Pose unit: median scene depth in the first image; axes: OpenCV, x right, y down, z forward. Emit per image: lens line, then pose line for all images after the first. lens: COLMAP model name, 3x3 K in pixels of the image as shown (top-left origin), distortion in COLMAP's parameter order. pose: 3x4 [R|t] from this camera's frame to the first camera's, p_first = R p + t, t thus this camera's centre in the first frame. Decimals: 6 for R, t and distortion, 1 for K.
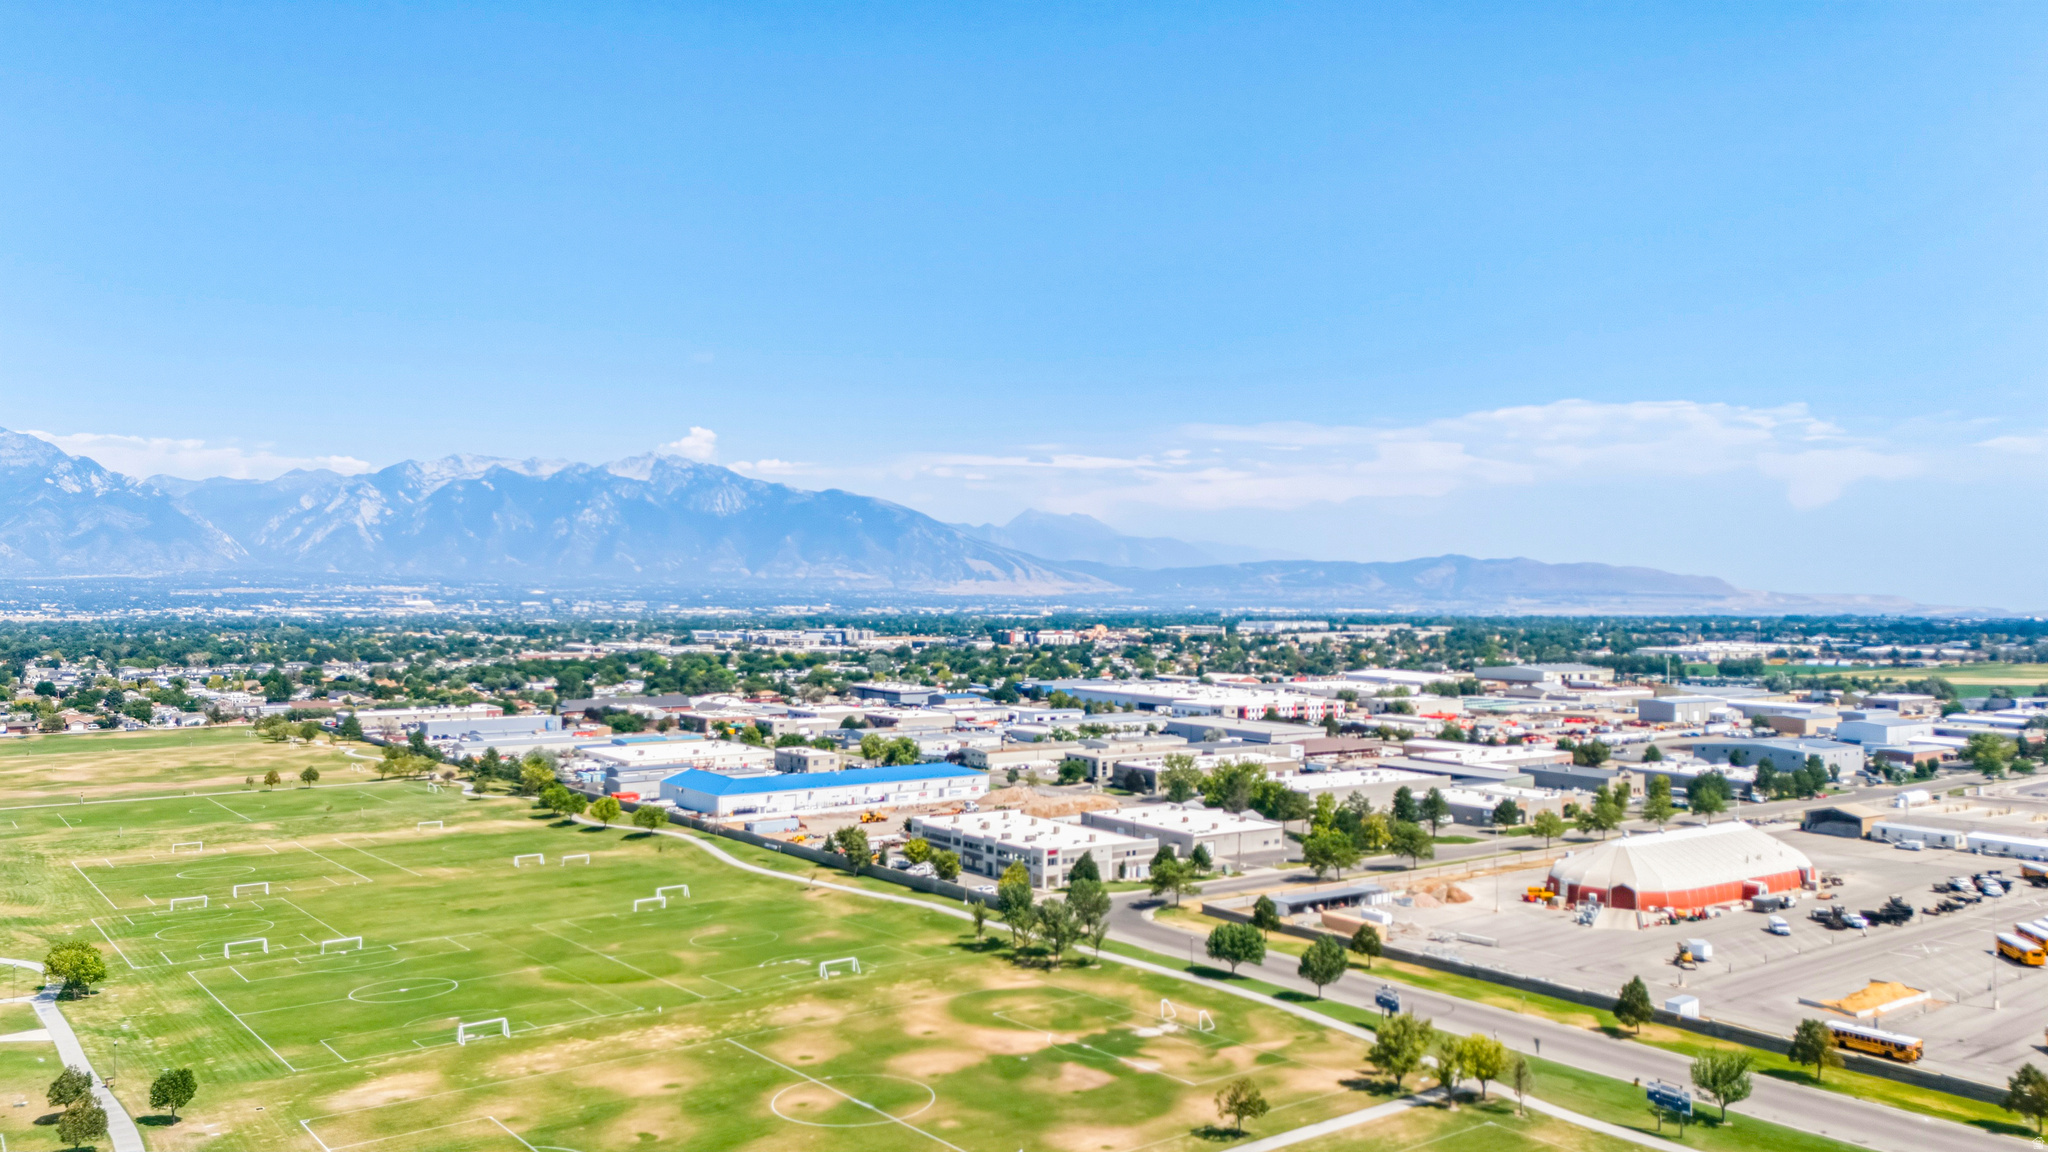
lens RADIAL K [[1505.7, 0, 1034.9], [0, 1505.7, 567.2], [0, 0, 1]] dist [0.102101, -0.105426]
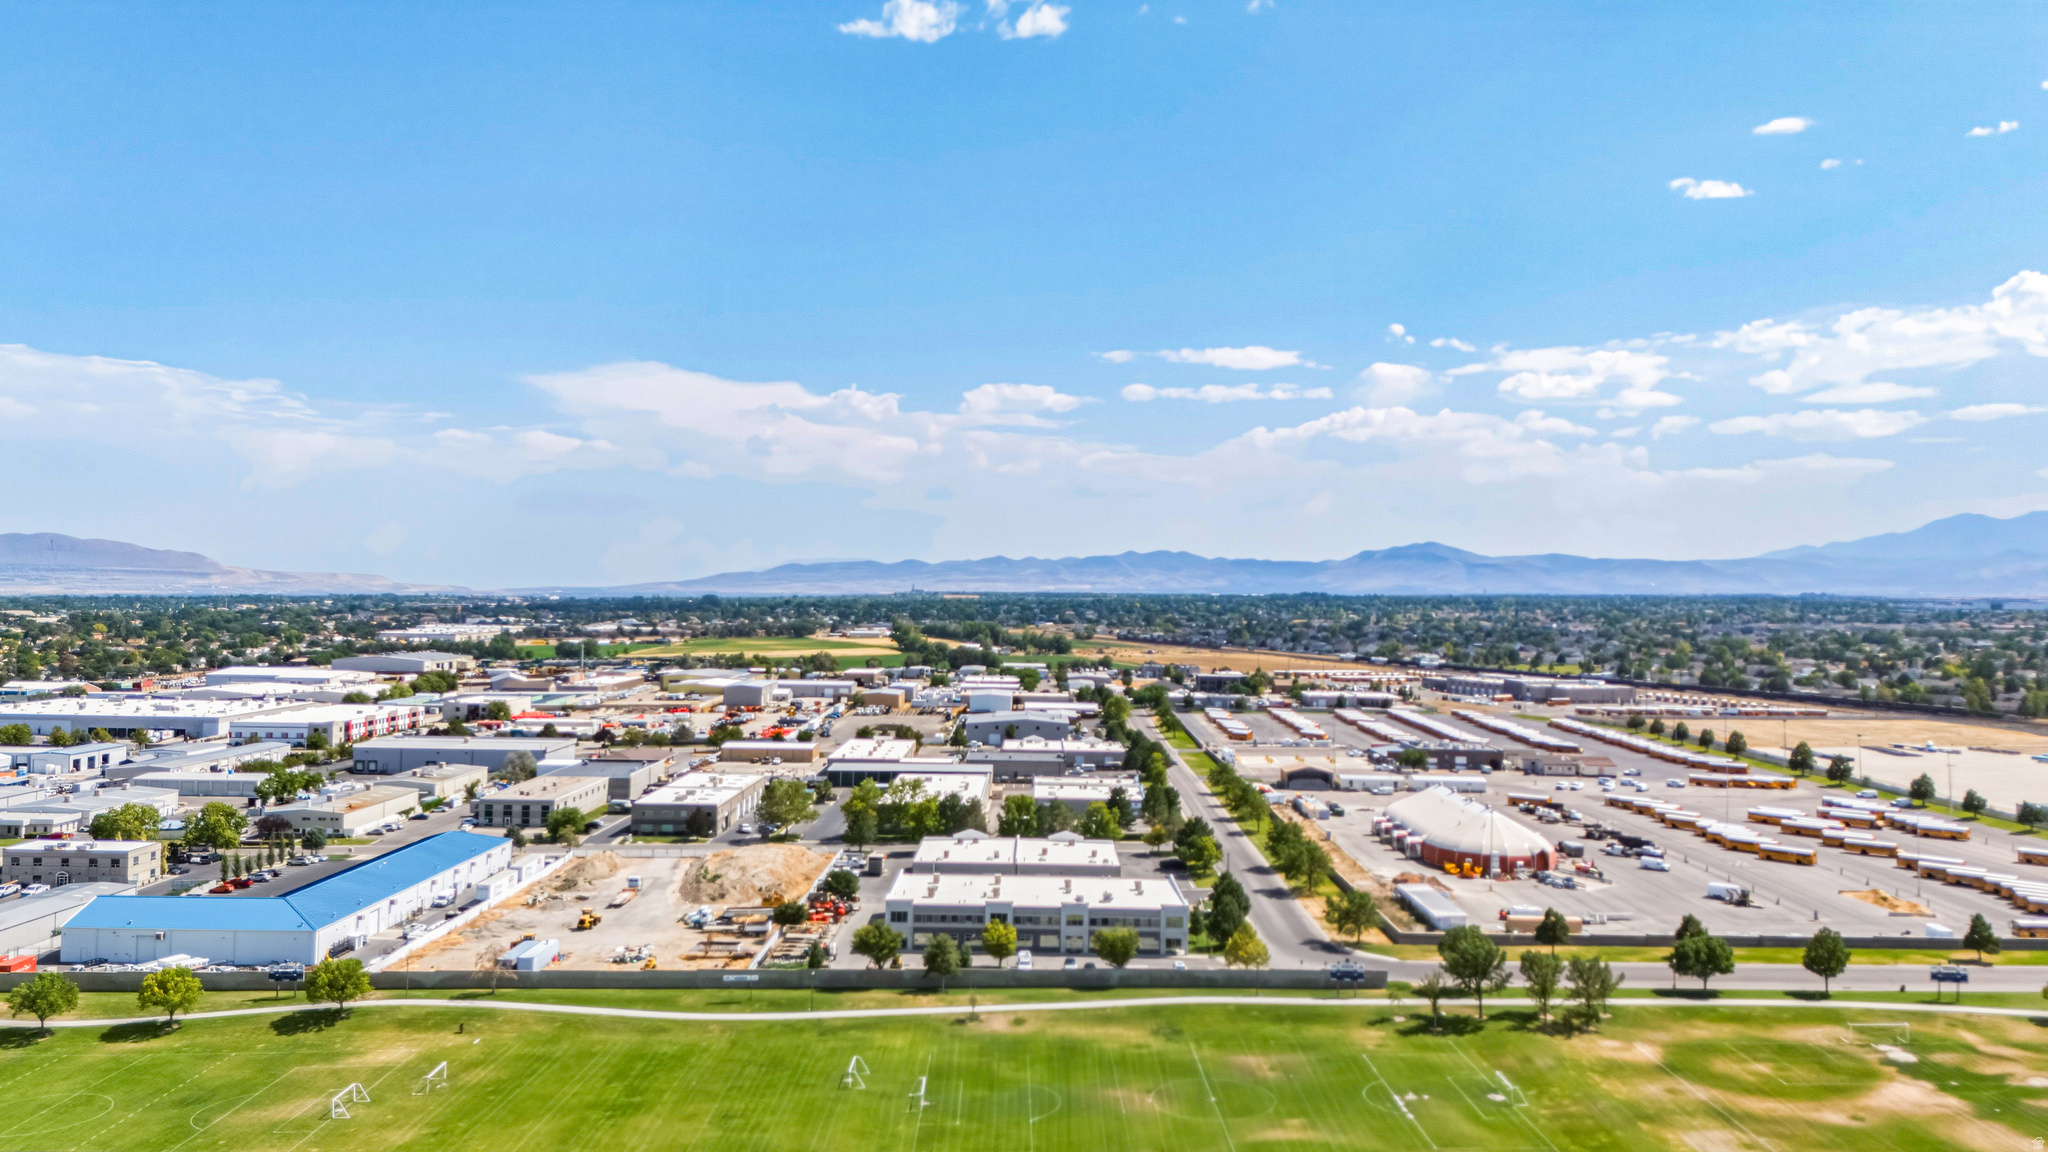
lens RADIAL K [[1505.7, 0, 1034.9], [0, 1505.7, 567.2], [0, 0, 1]] dist [0.102101, -0.105426]
pose [[0.599821, 0.014540, 0.800002, -0.953031], [-0.026384, 0.999651, 0.001613, 0.002825], [-0.799699, -0.022075, 0.599995, 0.769357]]
